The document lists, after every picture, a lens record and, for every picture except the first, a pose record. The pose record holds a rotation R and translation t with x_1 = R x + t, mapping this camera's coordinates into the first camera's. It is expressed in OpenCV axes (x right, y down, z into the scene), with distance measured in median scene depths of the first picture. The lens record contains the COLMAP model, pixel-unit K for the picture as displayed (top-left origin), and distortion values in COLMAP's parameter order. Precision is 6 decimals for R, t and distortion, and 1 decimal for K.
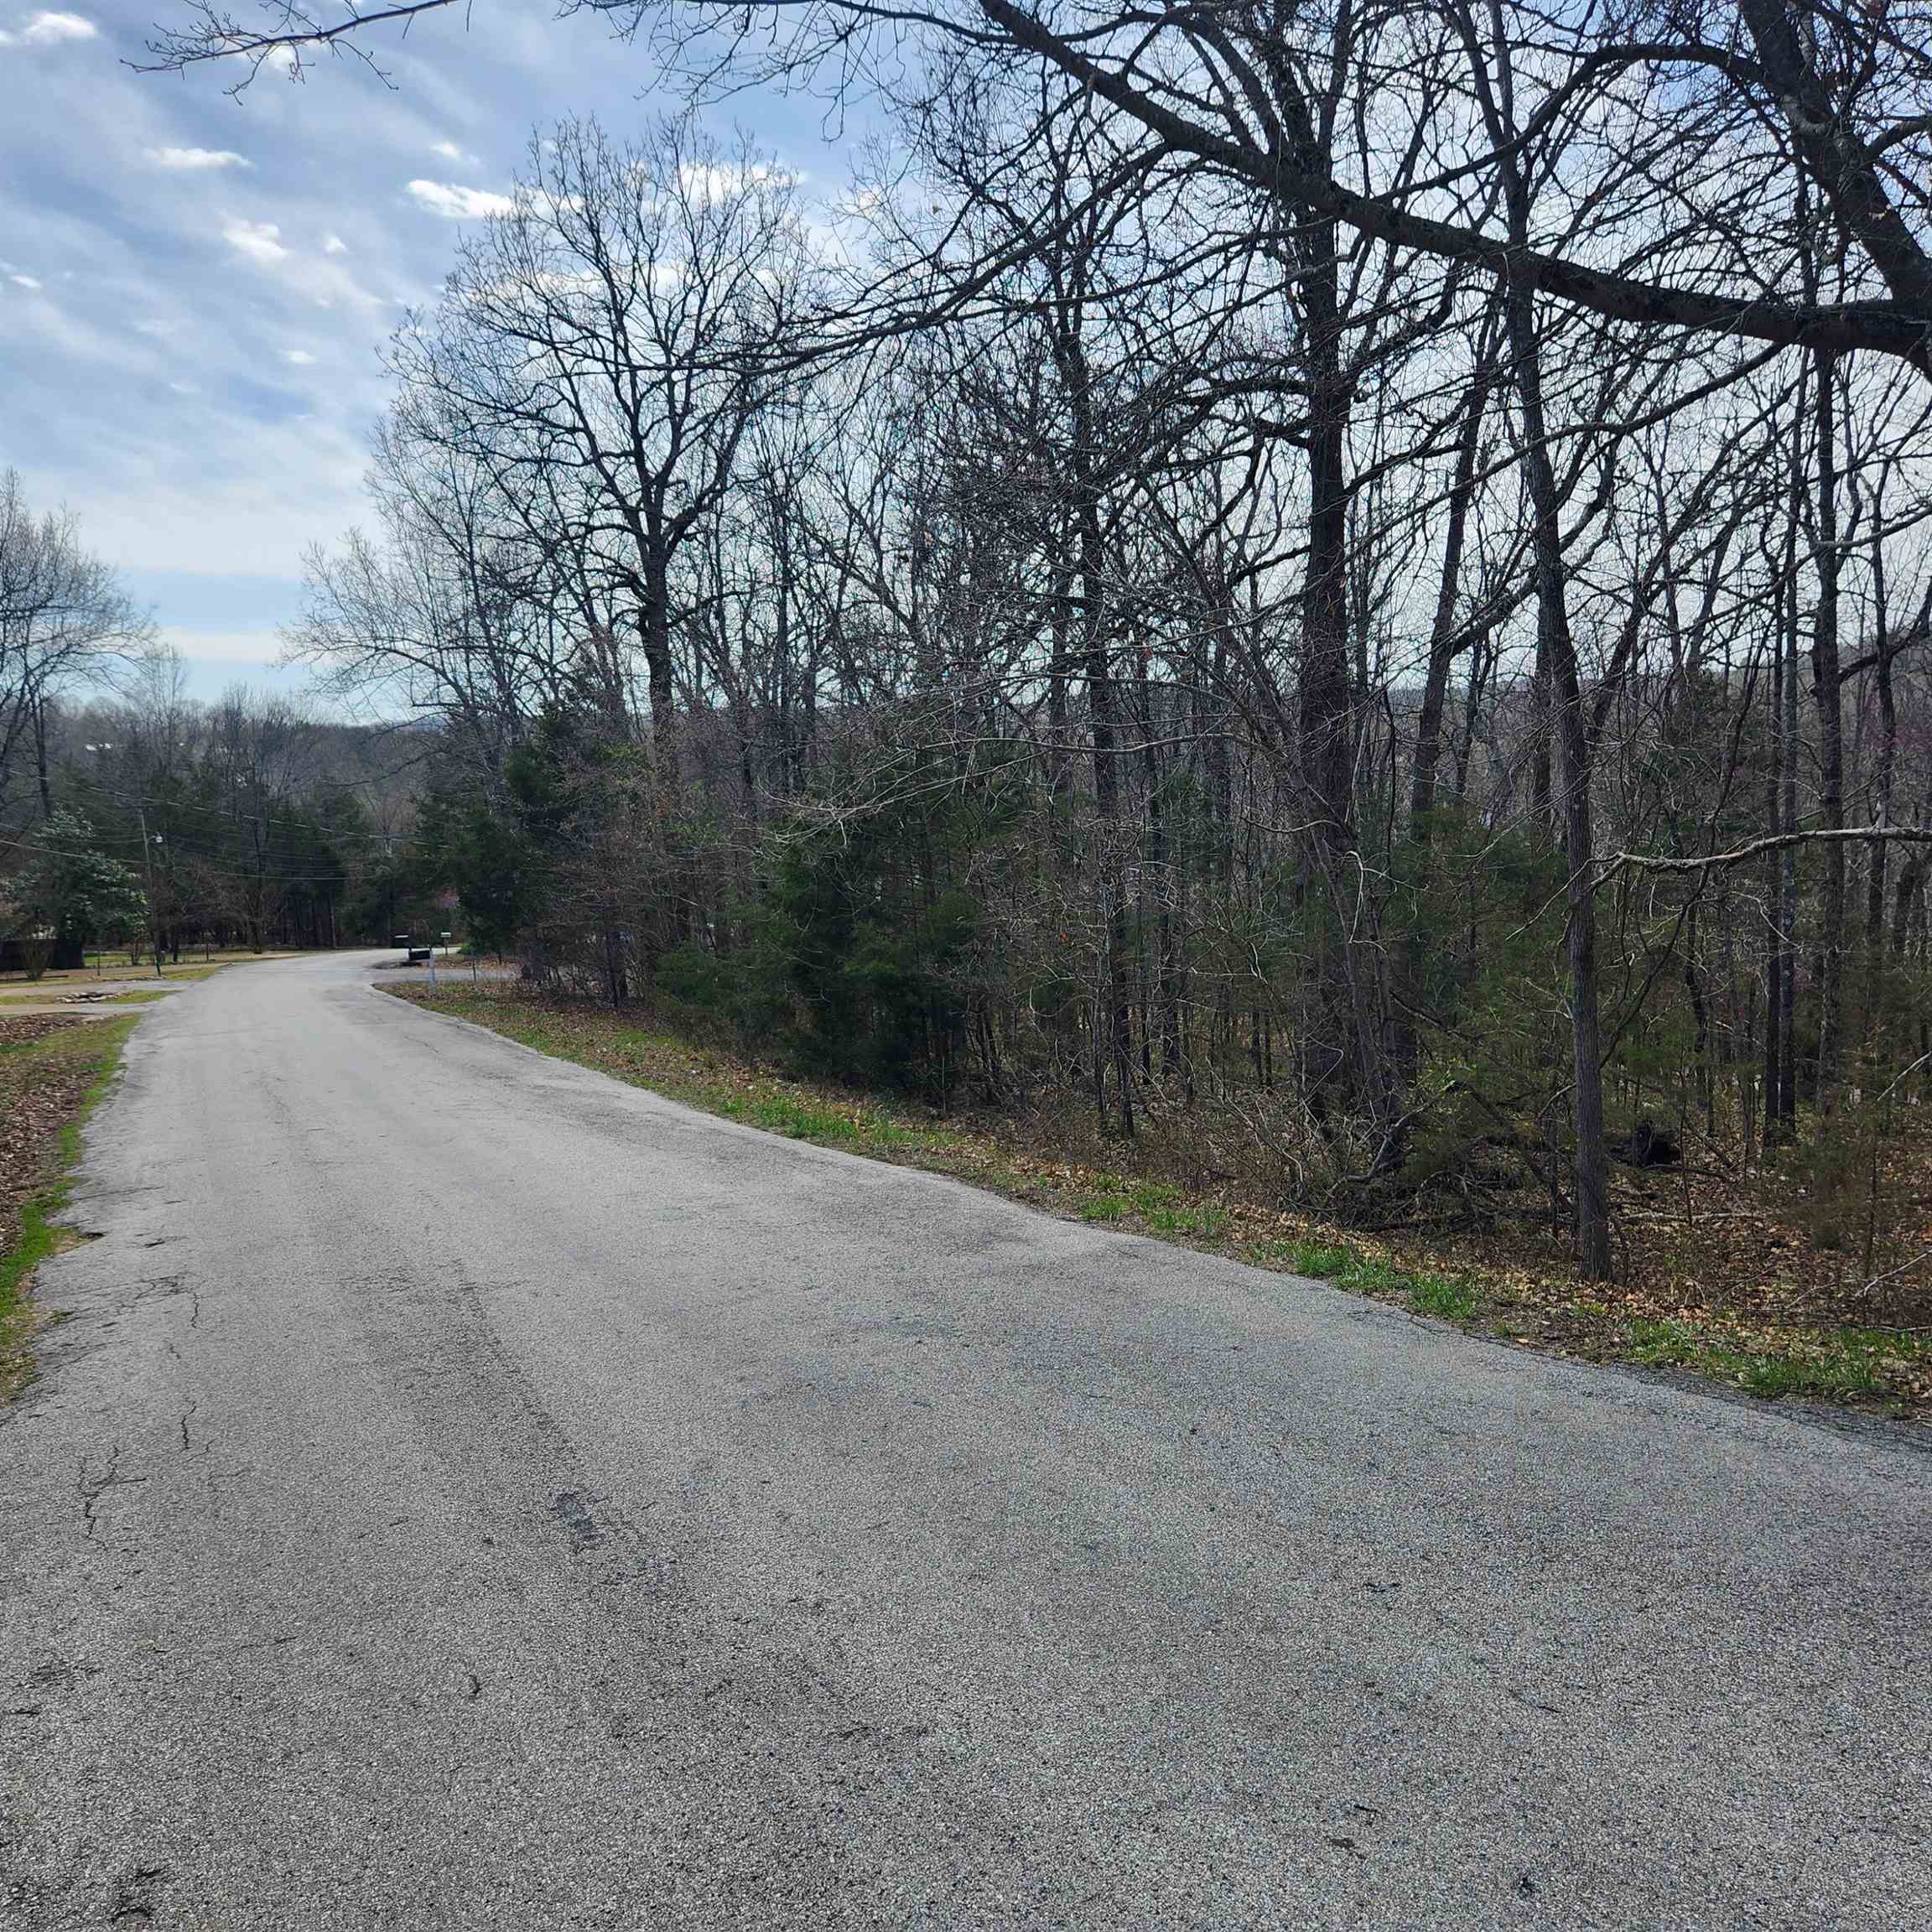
lens RADIAL K [[1710.6, 0, 959.1], [0, 1710.6, 932.1], [0, 0, 1]] dist [0.083375, -0.074748]
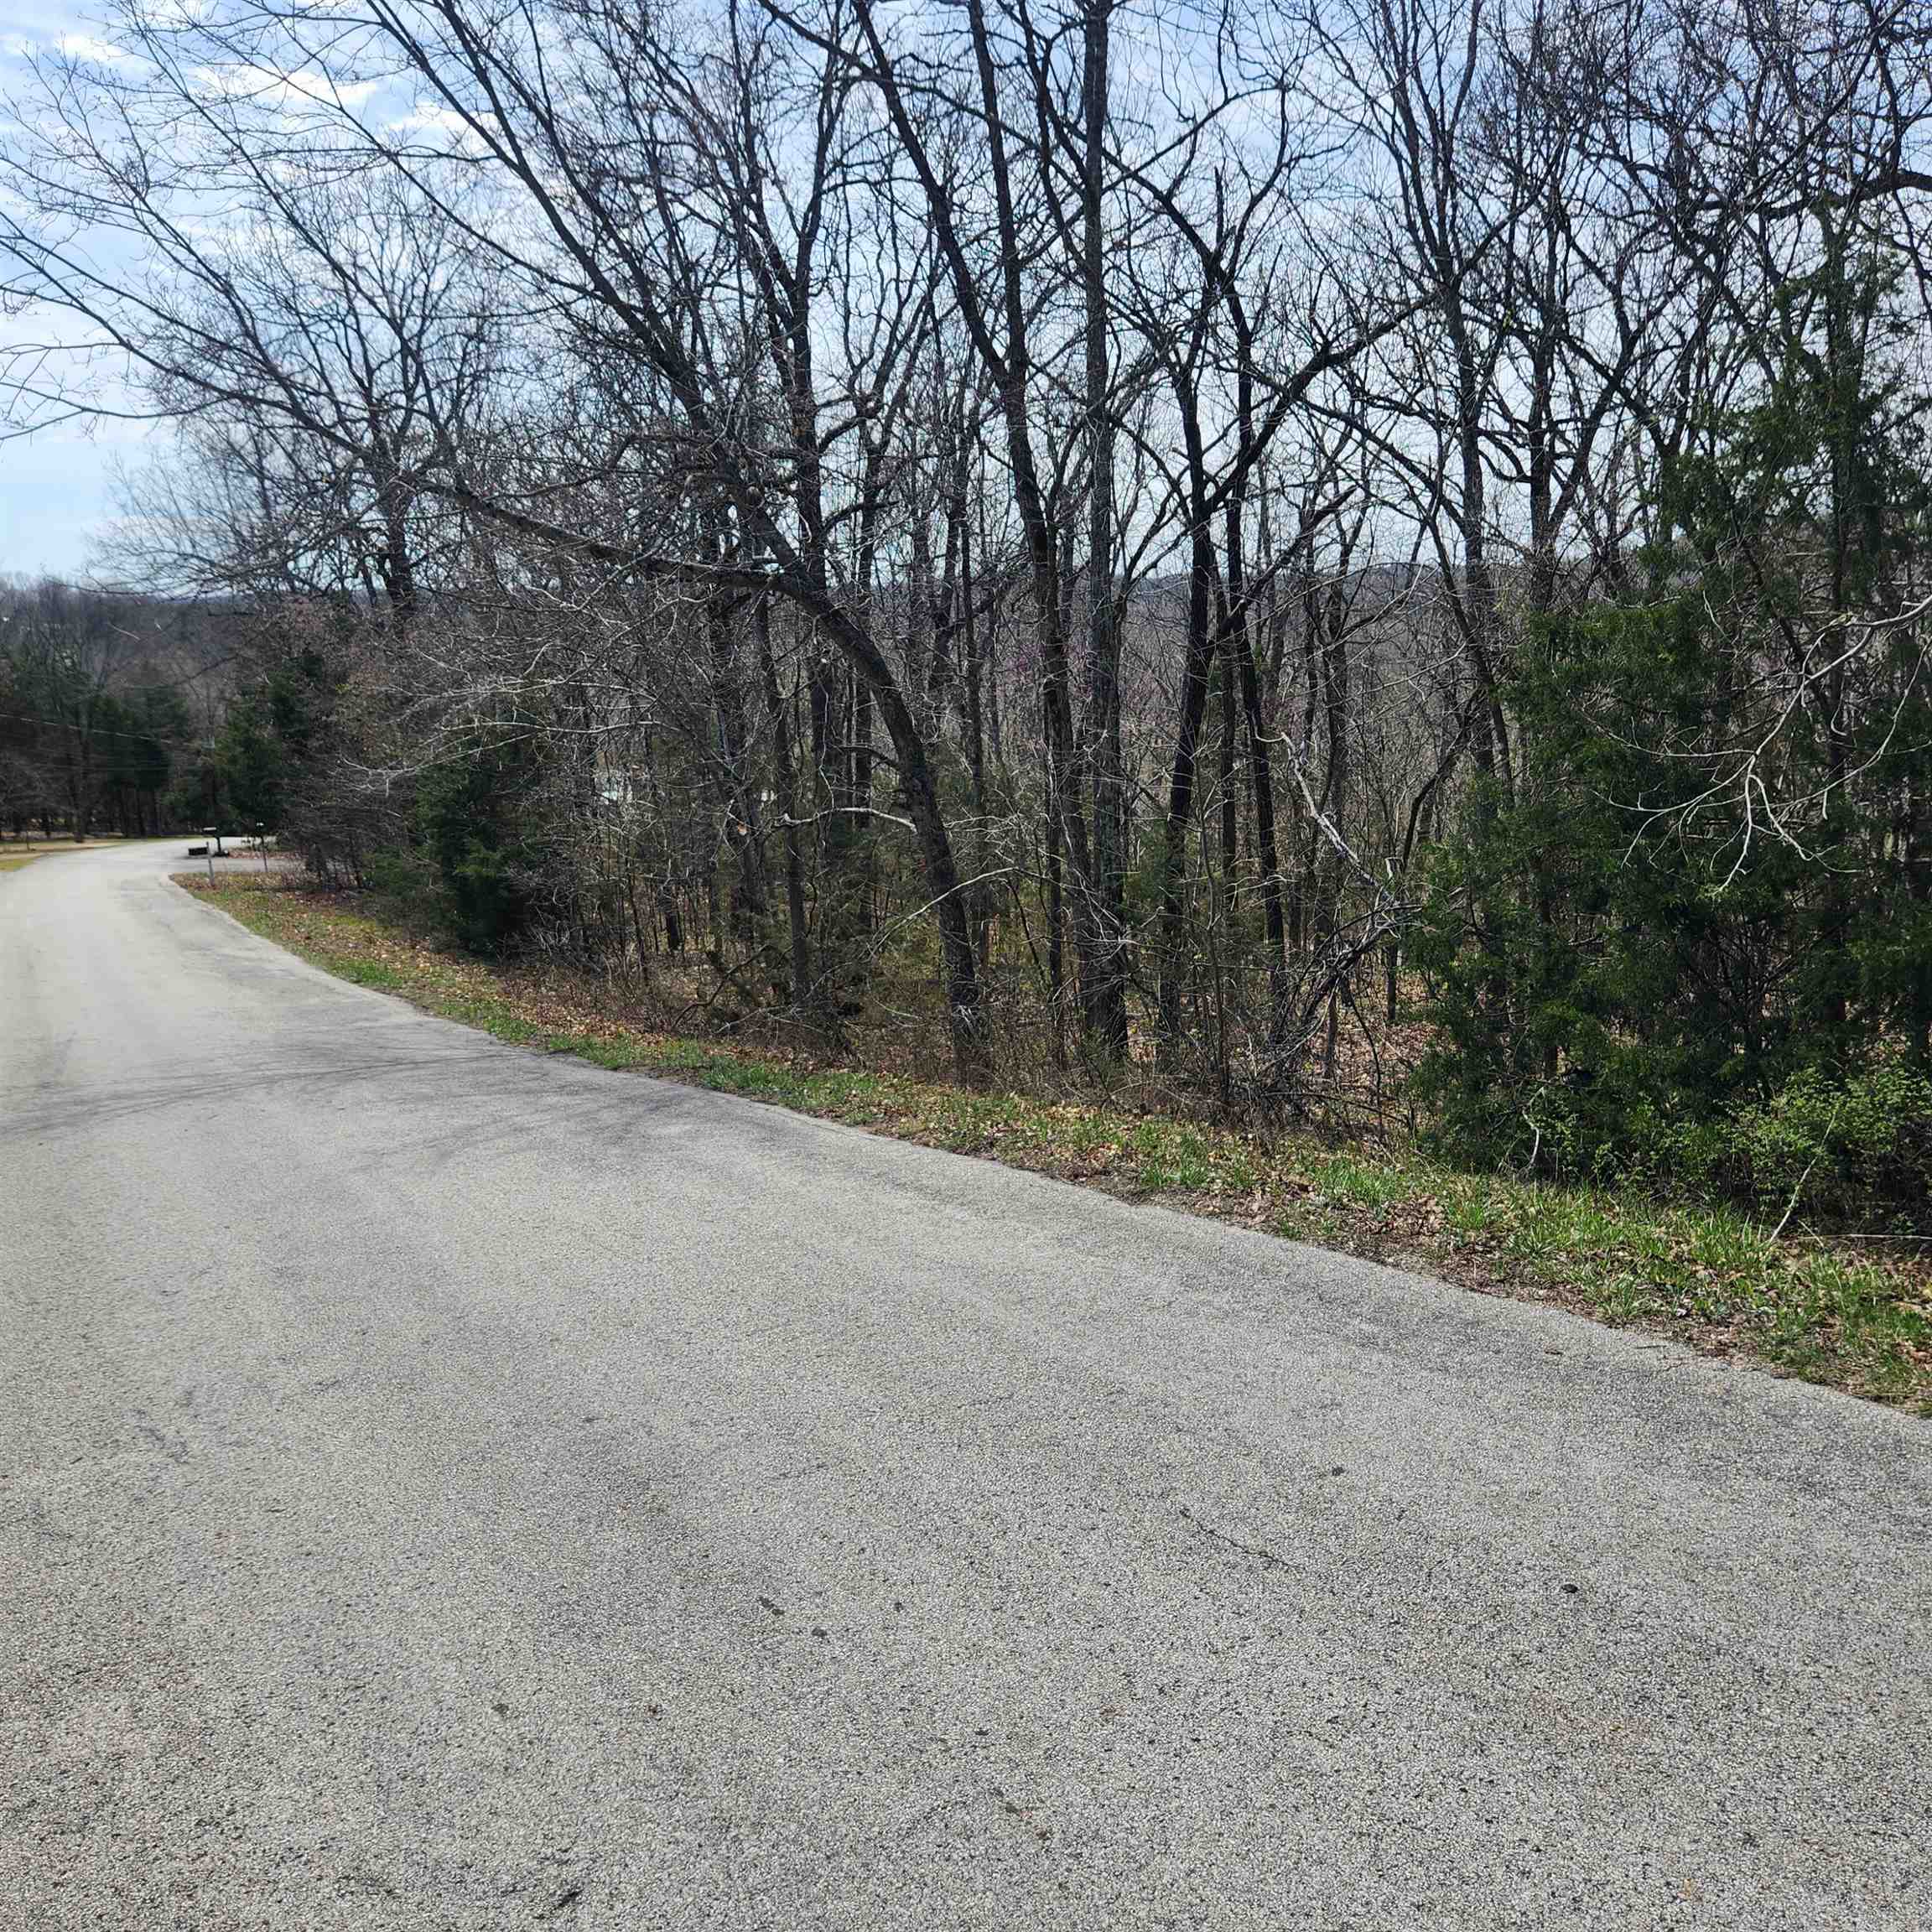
lens RADIAL K [[1699.8, 0, 911.3], [0, 1699.8, 933.1], [0, 0, 1]] dist [0.082370, -0.075758]
pose [[0.998078, 0.006585, 0.061620, 0.117017], [-0.010302, 0.998134, 0.060190, -0.008475], [-0.061109, -0.060709, 0.996283, -0.209900]]
